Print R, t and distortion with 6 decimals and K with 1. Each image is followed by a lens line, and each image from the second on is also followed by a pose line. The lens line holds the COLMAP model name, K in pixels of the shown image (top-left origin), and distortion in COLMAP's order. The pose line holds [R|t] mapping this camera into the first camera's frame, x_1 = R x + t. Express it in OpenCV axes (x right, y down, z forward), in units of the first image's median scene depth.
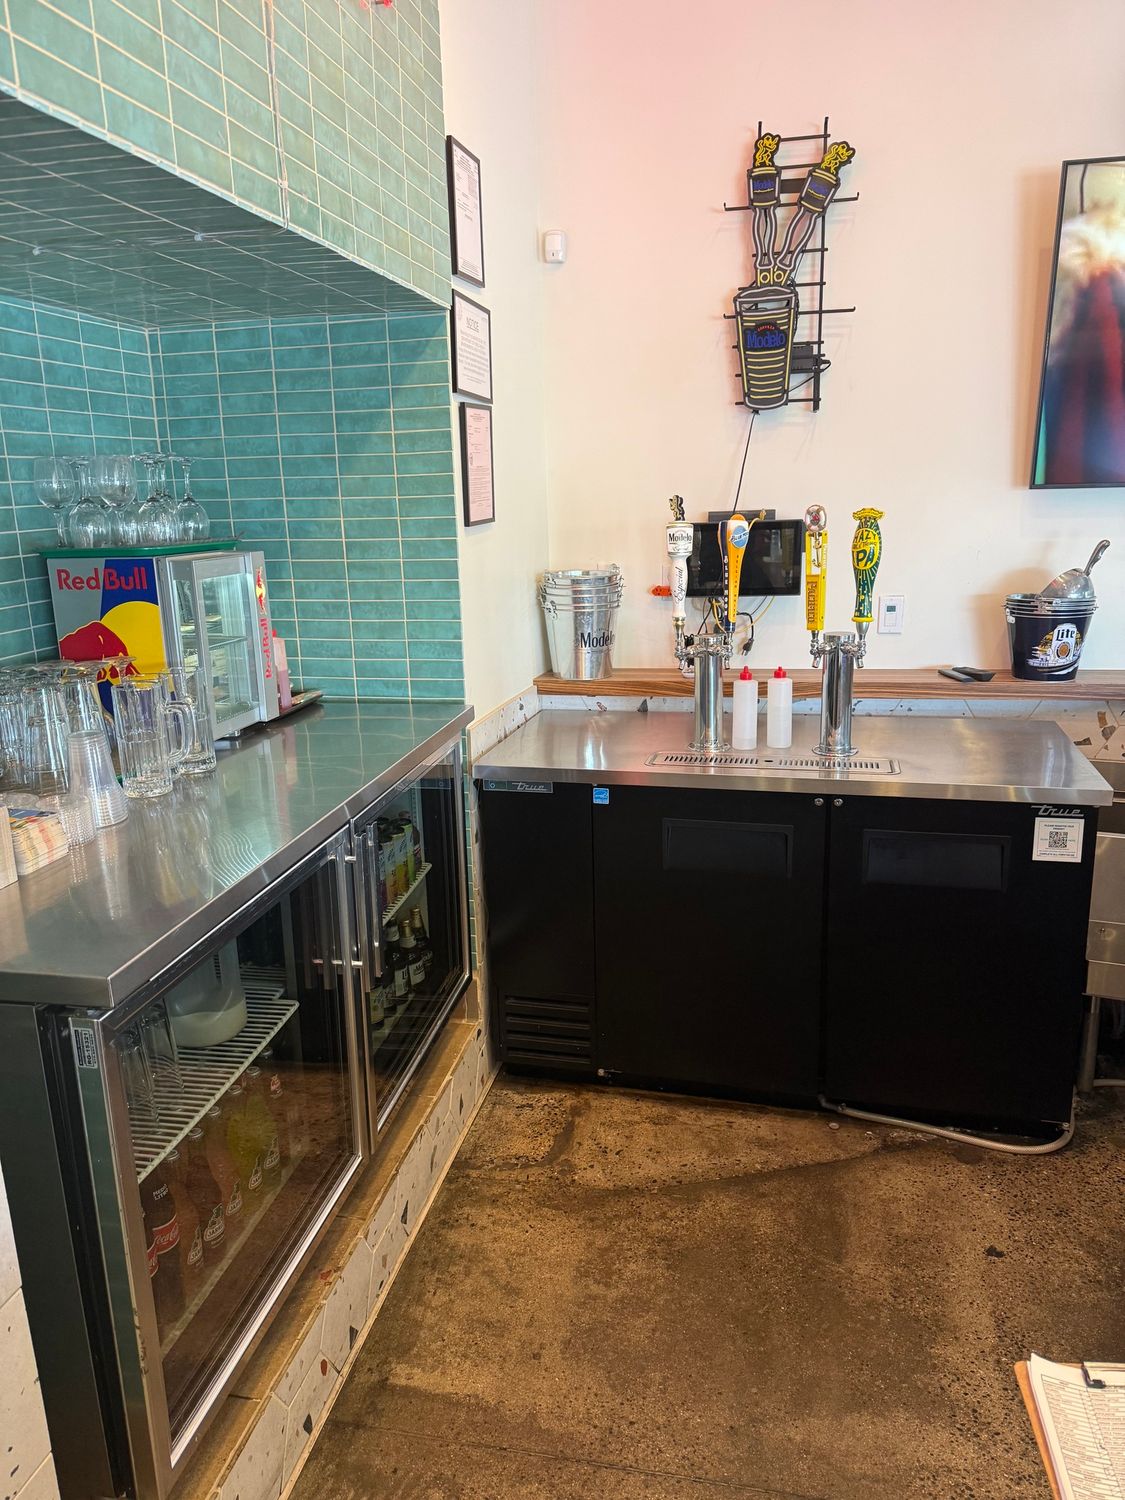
lens RADIAL K [[1056.2, 0, 557.4], [0, 1056.2, 750.6], [0, 0, 1]] dist [0.033937, -0.043918]
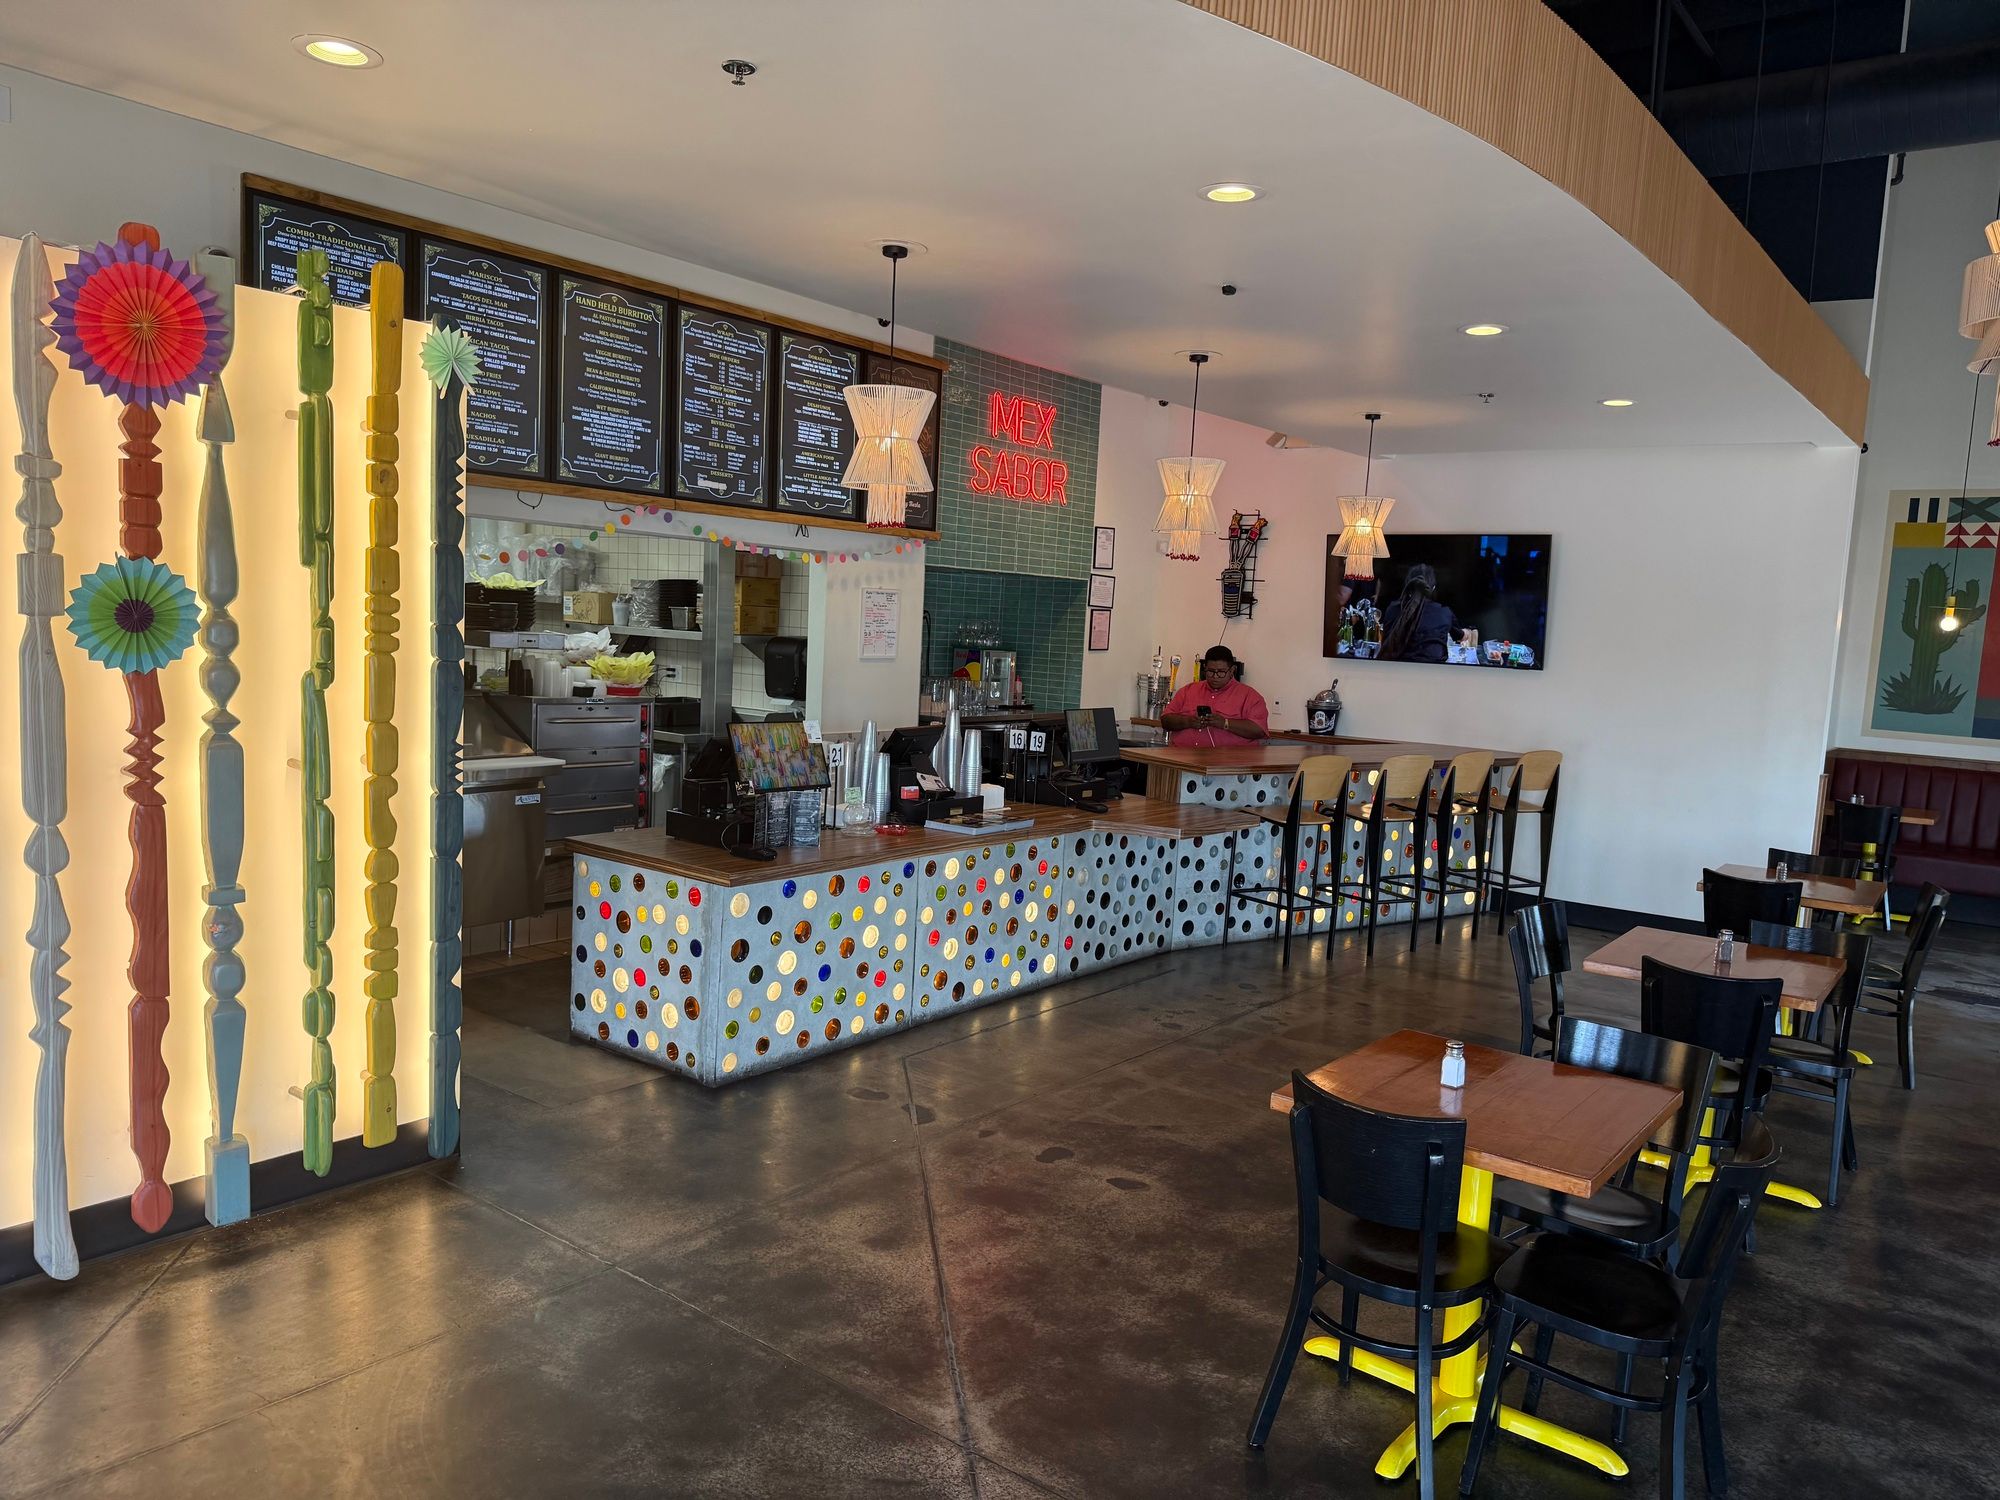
lens RADIAL K [[1389.2, 0, 1009.0], [0, 1389.2, 764.4], [0, 0, 1]] dist [0.171337, -0.214566]
pose [[0.893715, 0.120365, -0.432188, 1.245320], [-0.180494, 0.978402, -0.100753, 0.454978], [0.410726, 0.168052, 0.896138, -2.165306]]
